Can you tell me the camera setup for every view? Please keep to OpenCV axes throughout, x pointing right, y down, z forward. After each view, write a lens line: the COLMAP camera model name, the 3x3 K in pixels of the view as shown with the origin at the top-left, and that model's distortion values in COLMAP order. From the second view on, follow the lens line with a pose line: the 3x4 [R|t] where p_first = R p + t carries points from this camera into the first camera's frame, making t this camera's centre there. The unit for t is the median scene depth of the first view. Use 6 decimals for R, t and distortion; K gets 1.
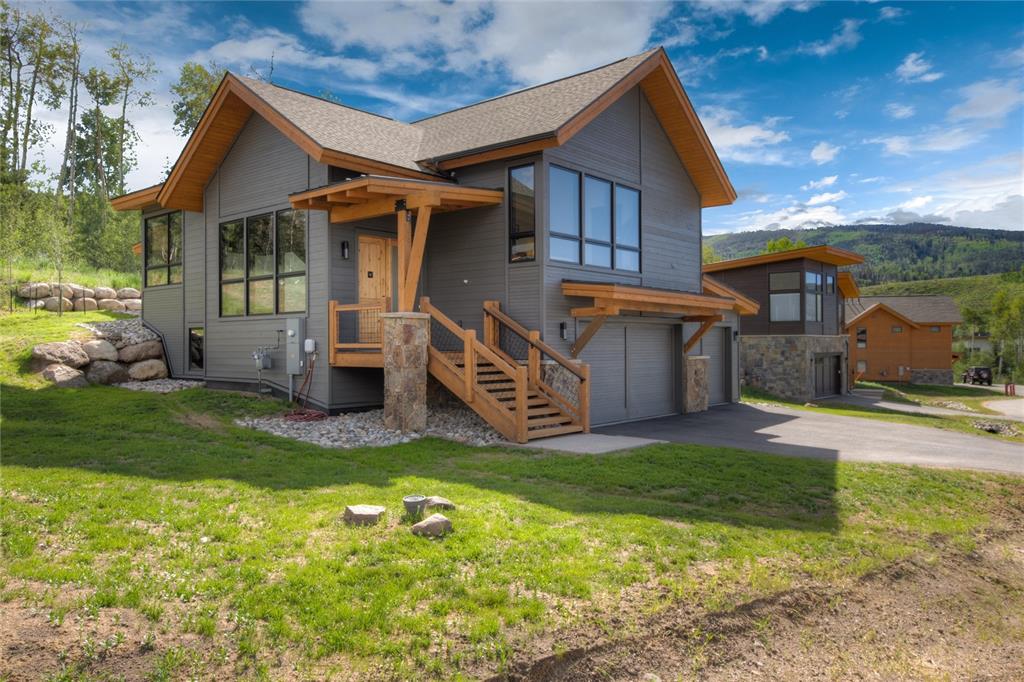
lens RADIAL K [[744.6, 0, 512.4], [0, 744.6, 340.0], [0, 0, 1]] dist [-0.000234, 0.025944]
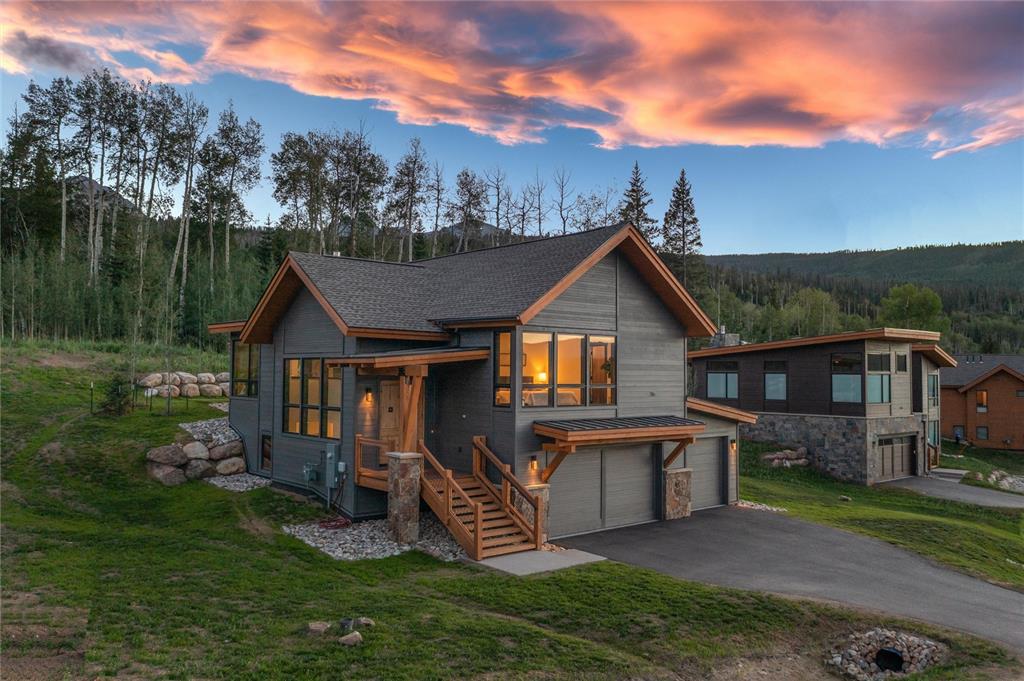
lens RADIAL K [[819.9, 0, 512.6], [0, 819.9, 340.8], [0, 0, 1]] dist [0.002424, 0.004806]
pose [[0.988110, 0.006771, -0.153597, 0.218627], [-0.011793, 0.999424, -0.031813, -0.154642], [0.153293, 0.033246, 0.987621, -0.340794]]
